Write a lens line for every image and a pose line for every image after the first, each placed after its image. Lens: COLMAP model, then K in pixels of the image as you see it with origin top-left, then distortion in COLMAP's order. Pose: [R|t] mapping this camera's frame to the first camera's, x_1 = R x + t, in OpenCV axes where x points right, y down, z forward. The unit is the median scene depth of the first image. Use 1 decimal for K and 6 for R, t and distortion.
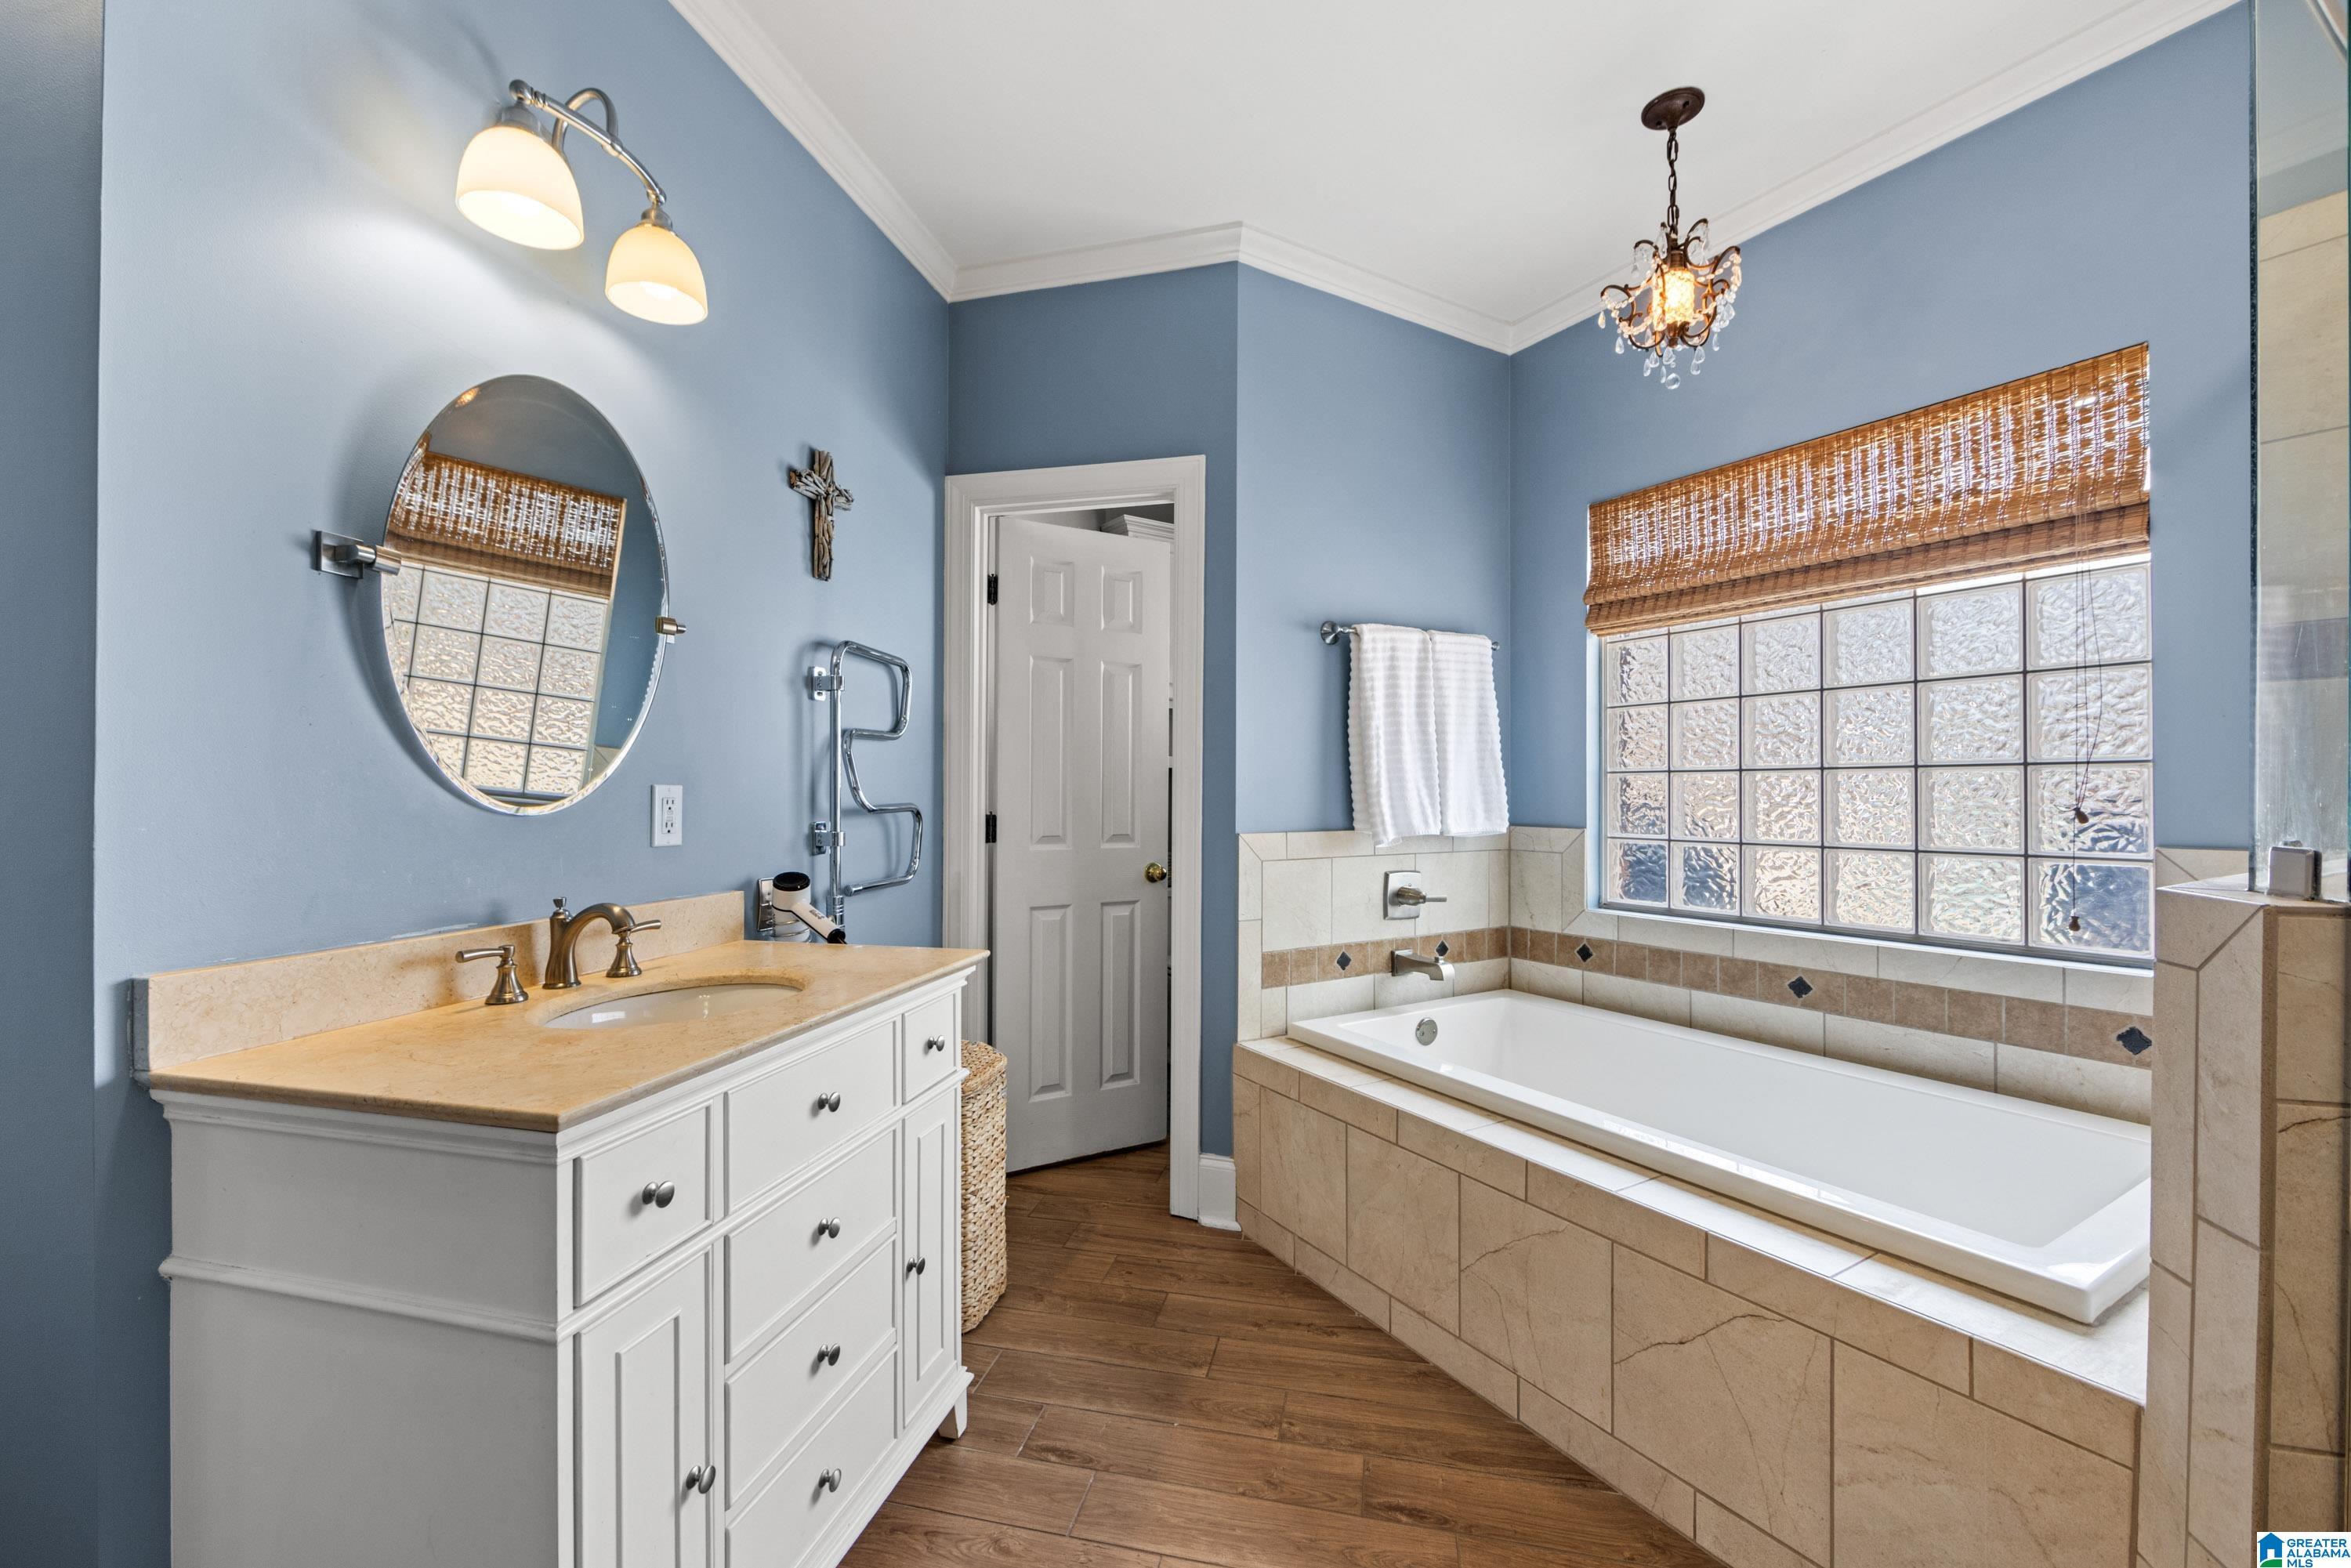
lens RADIAL K [[936.2, 0, 1167.1], [0, 936.2, 790.2], [0, 0, 1]] dist [-0.012175, -0.000389]
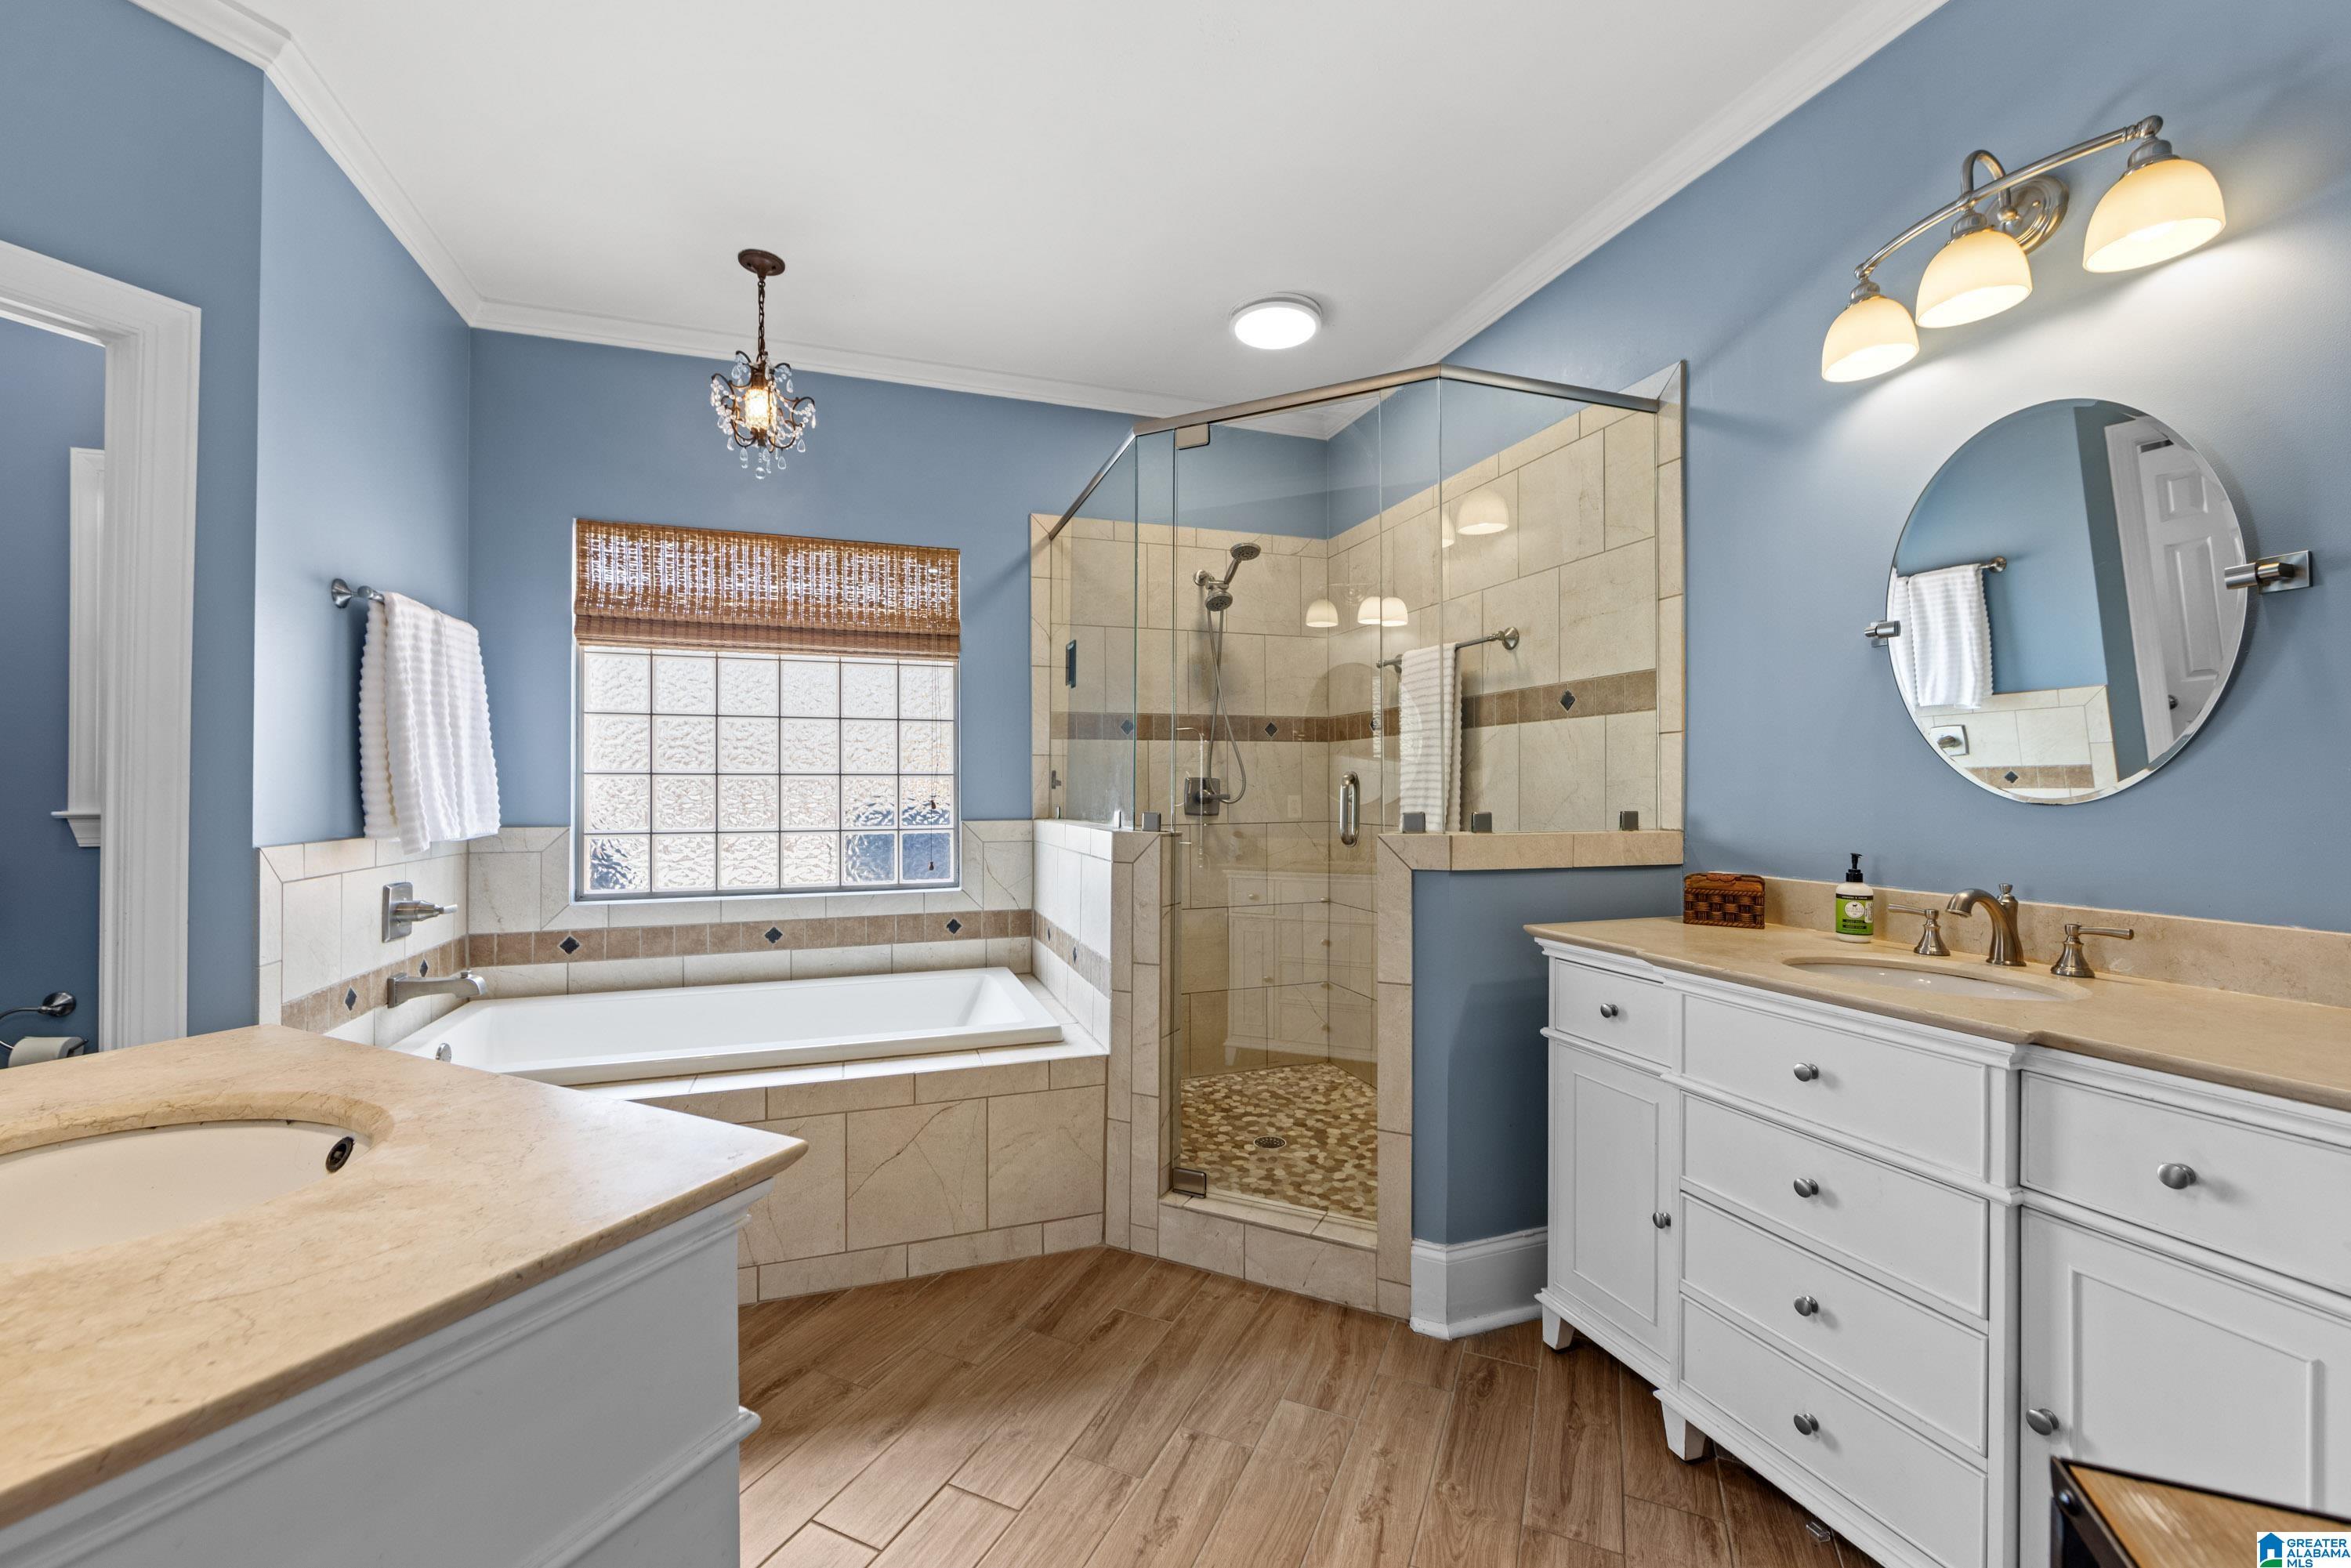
lens RADIAL K [[936.2, 0, 1168.4], [0, 936.2, 788.4], [0, 0, 1]] dist [-0.012175, -0.000389]
pose [[0.188472, 0.002451, 0.982075, -0.519131], [-0.001442, 0.999996, -0.002219, -0.000202], [-0.982077, -0.000998, 0.188475, 0.166818]]
